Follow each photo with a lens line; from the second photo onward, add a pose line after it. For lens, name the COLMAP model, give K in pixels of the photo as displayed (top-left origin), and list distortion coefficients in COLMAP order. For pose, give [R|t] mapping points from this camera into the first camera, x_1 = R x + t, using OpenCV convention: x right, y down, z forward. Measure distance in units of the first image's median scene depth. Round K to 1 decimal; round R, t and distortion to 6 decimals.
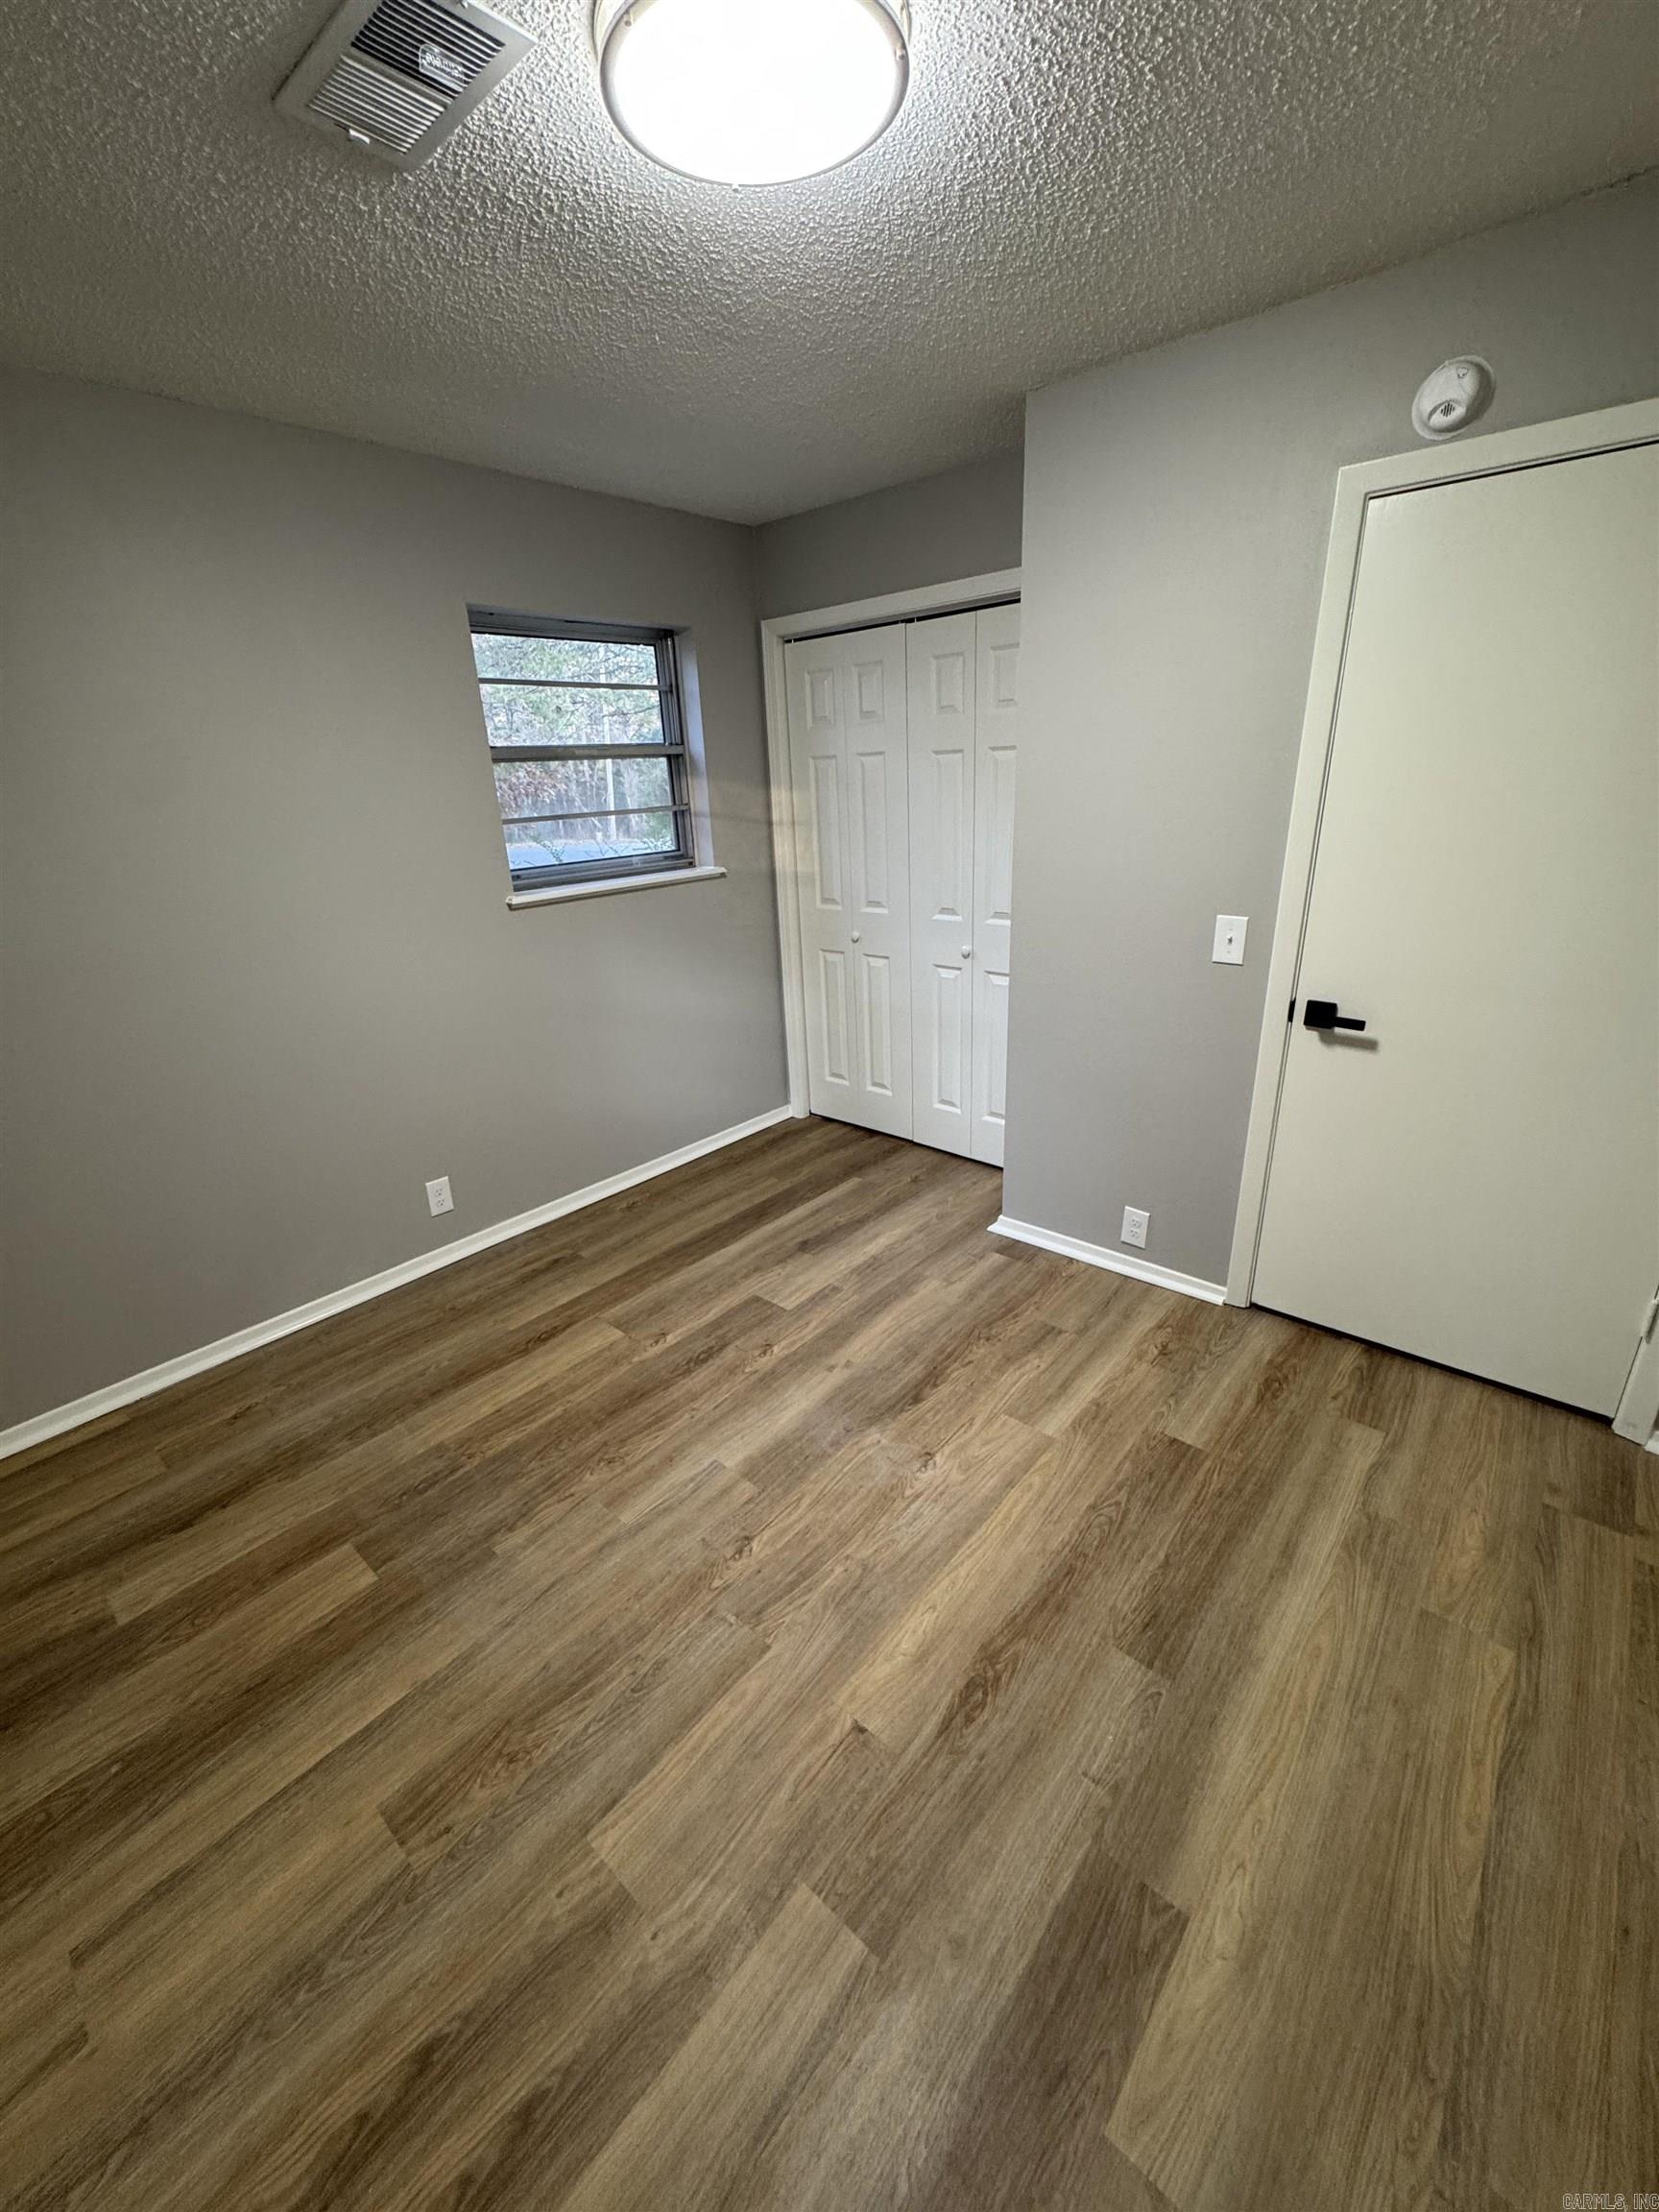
lens RADIAL K [[880.3, 0, 833.3], [0, 880.3, 1102.3], [0, 0, 1]] dist [-0.002335, 0.000918]
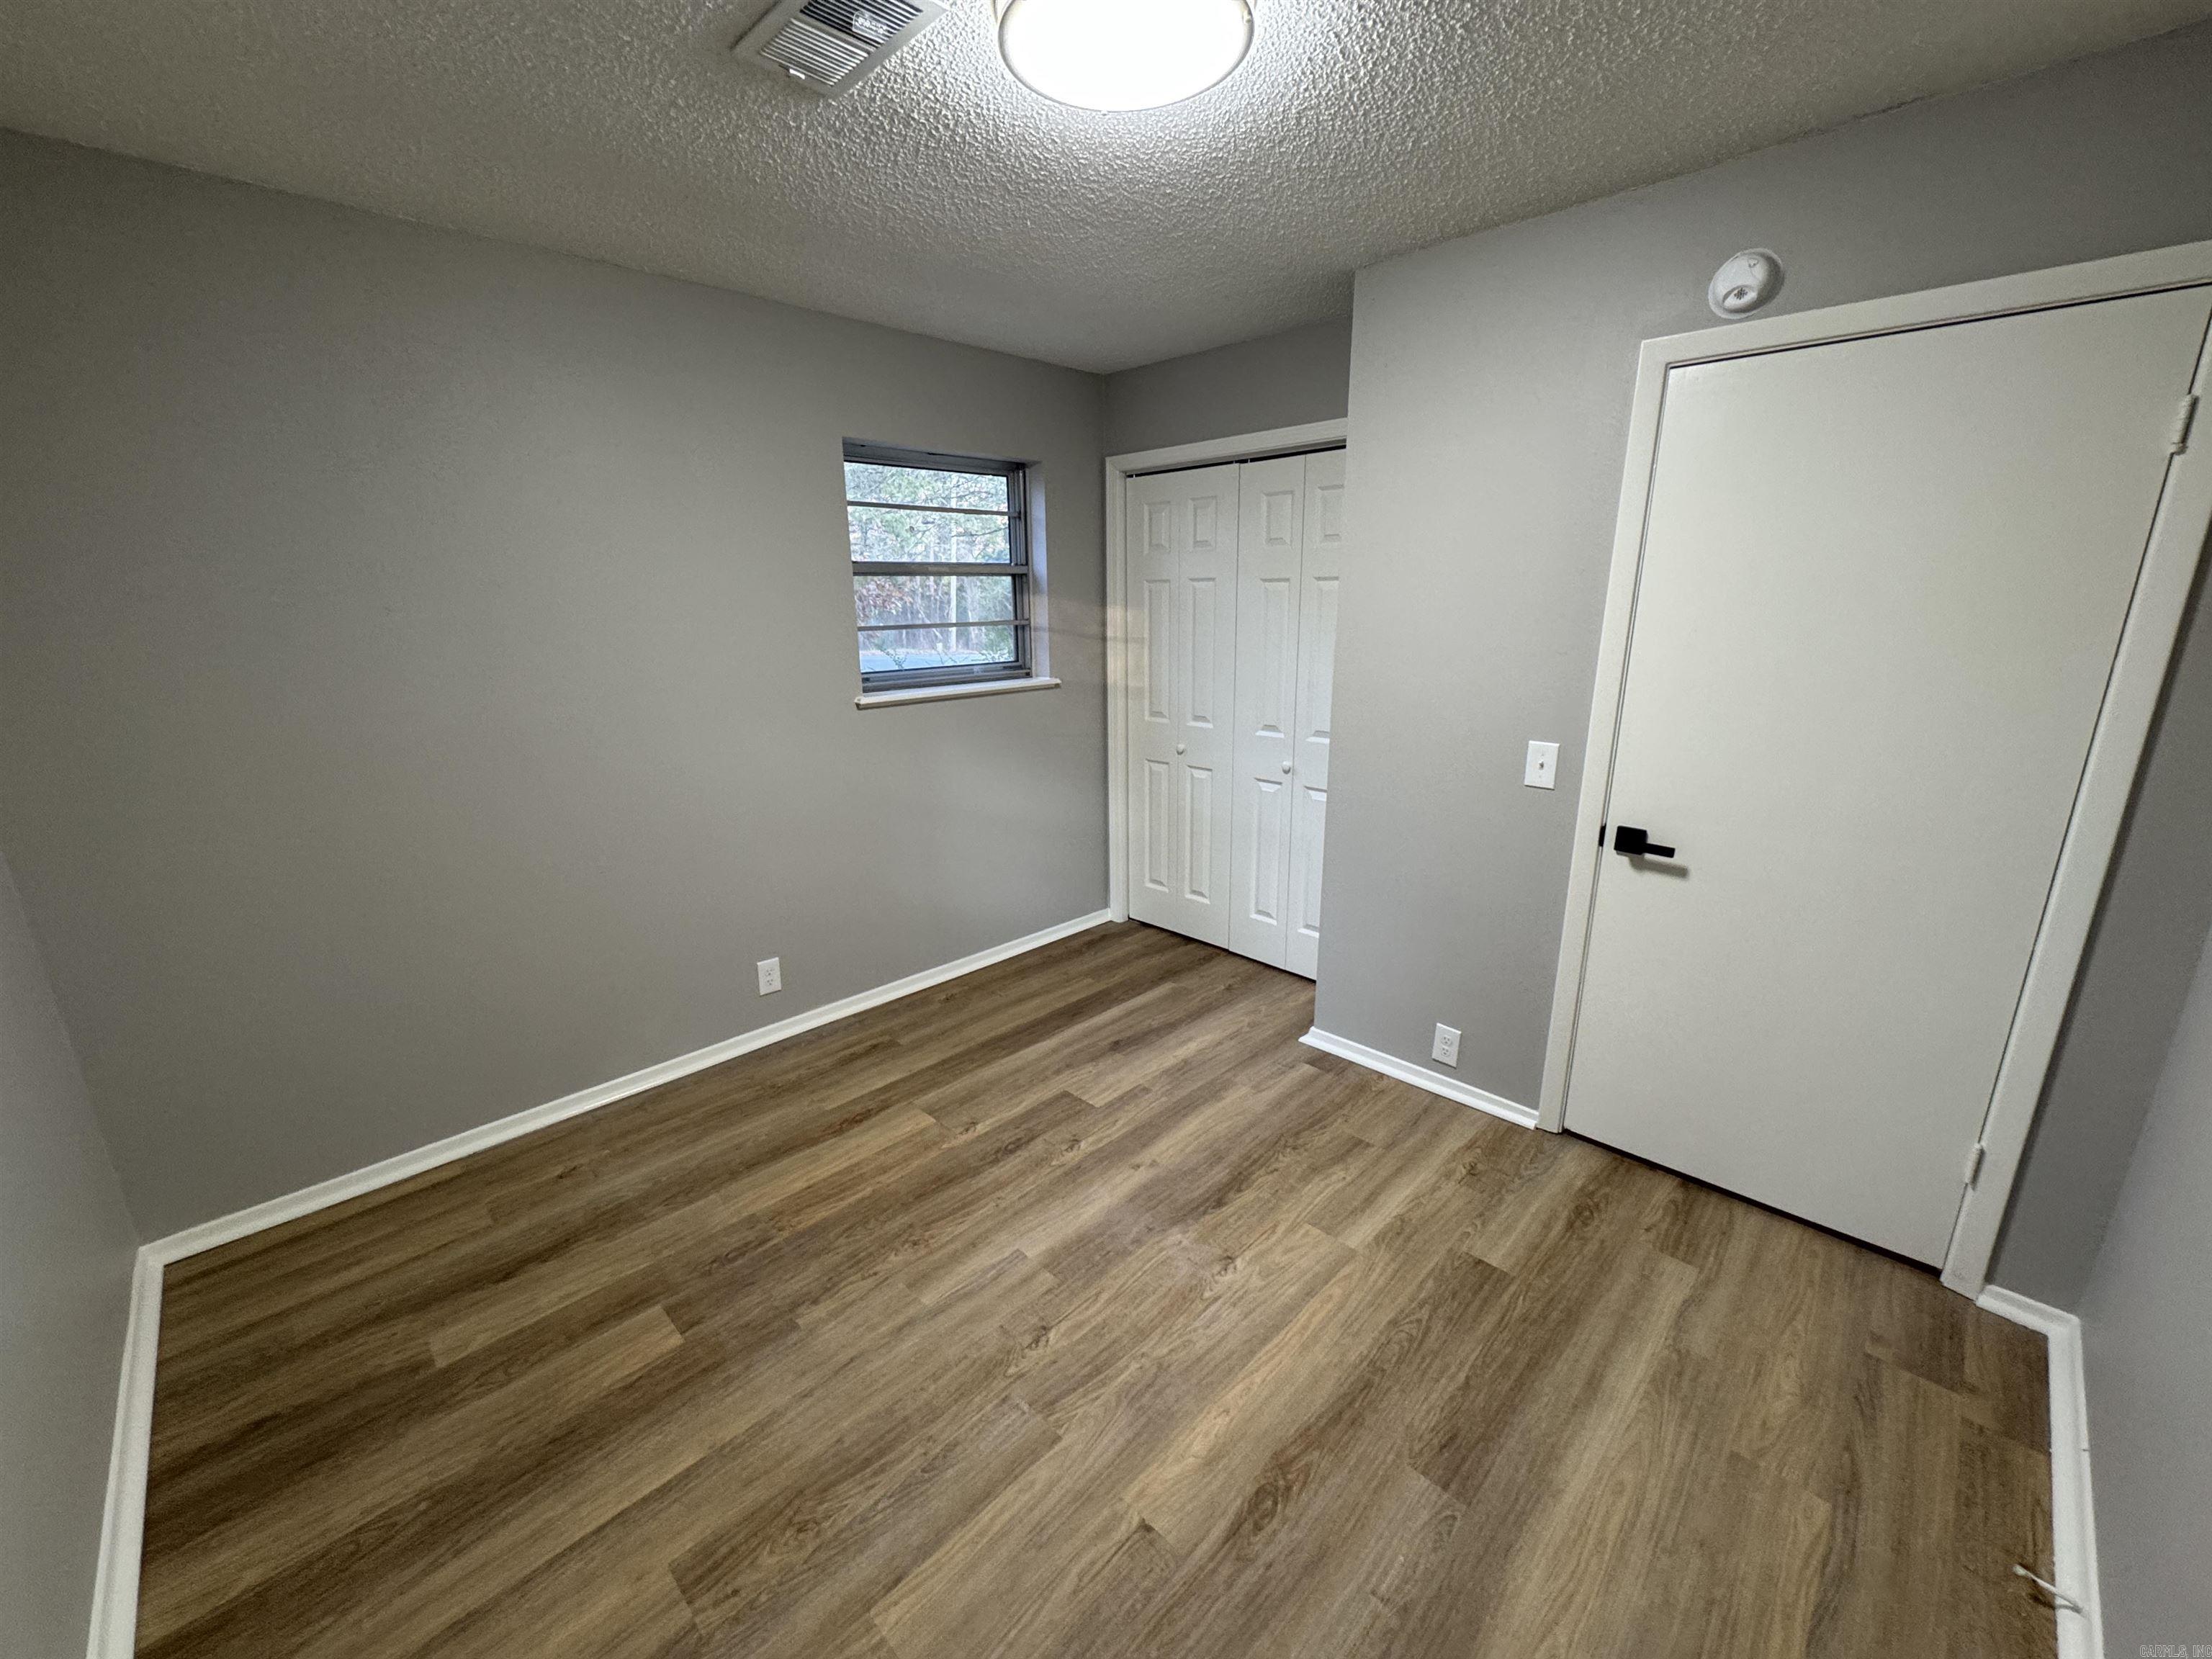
lens RADIAL K [[880.3, 0, 1112.1], [0, 880.3, 828.0], [0, 0, 1]] dist [-0.002335, 0.000918]
pose [[0.997584, 0.047332, -0.050852, 0.003315], [-0.052115, 0.993892, -0.097278, 0.019176], [0.045937, 0.099693, 0.993957, -0.051927]]
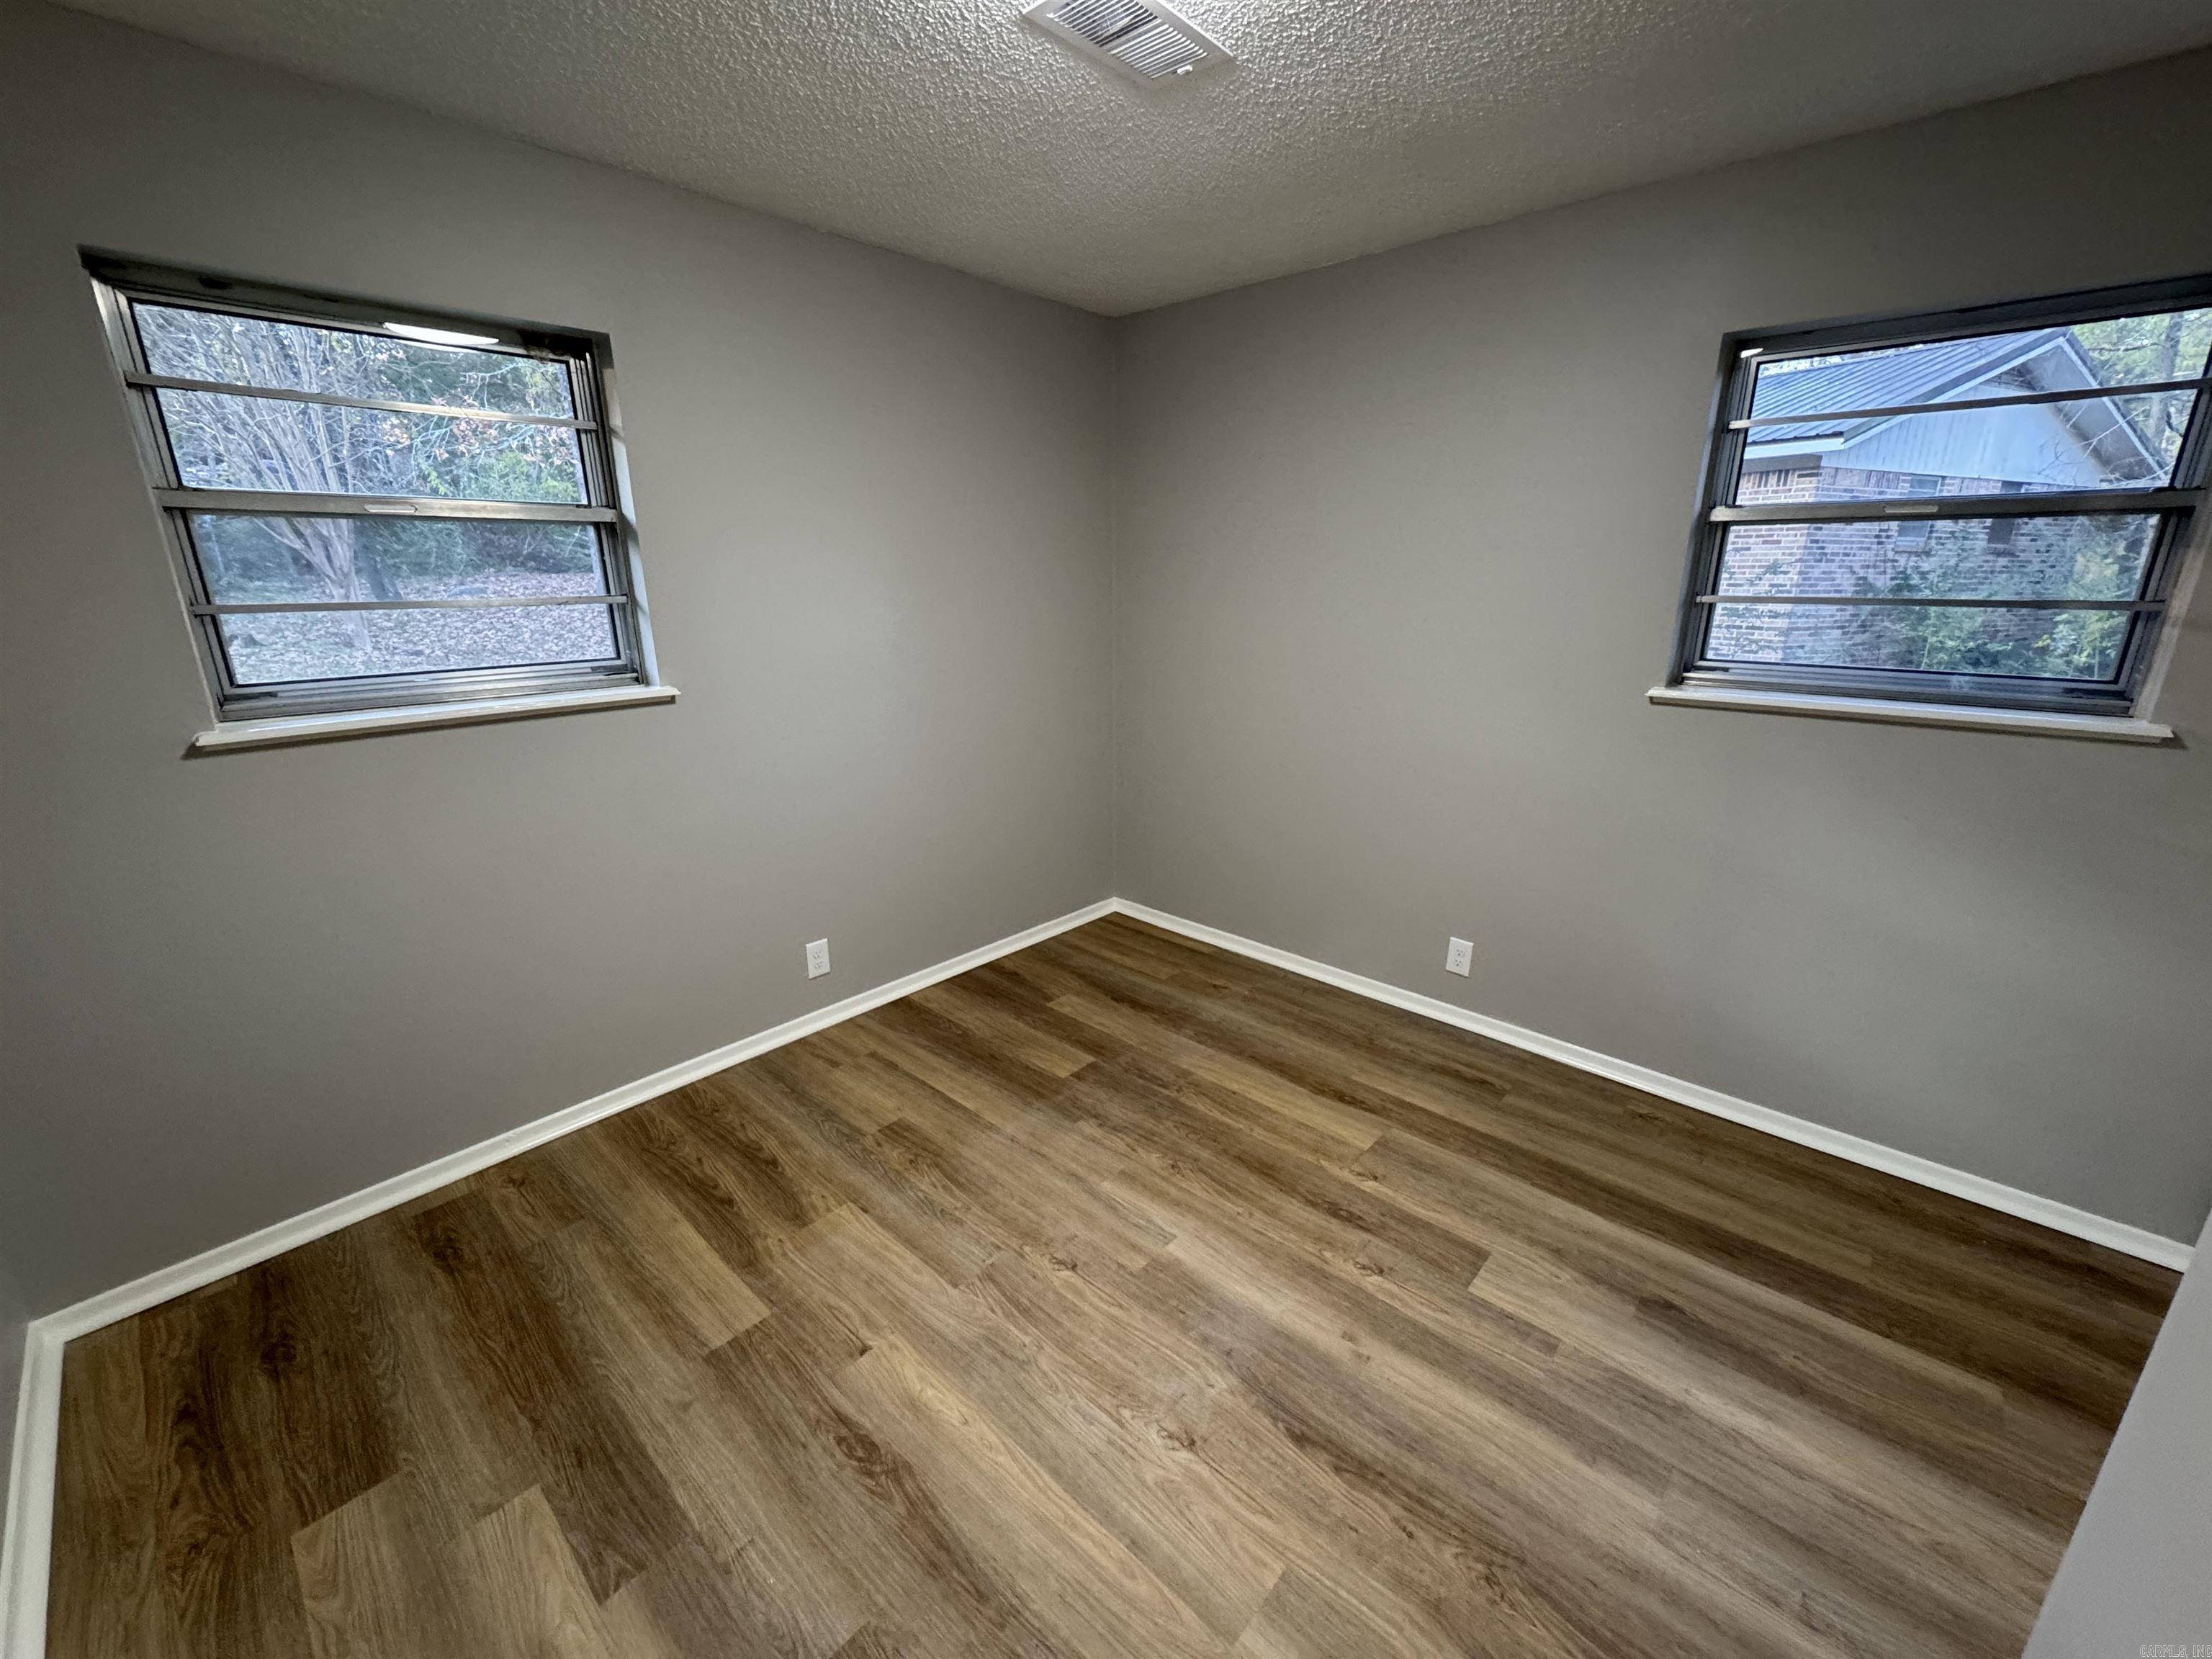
lens RADIAL K [[880.3, 0, 1103.7], [0, 880.3, 828.9], [0, 0, 1]] dist [-0.002335, 0.000918]
pose [[-0.016179, 0.325498, -0.945404, 0.685672], [-0.348628, 0.884354, 0.310445, -0.287160], [0.937121, 0.334617, 0.099170, 0.717602]]
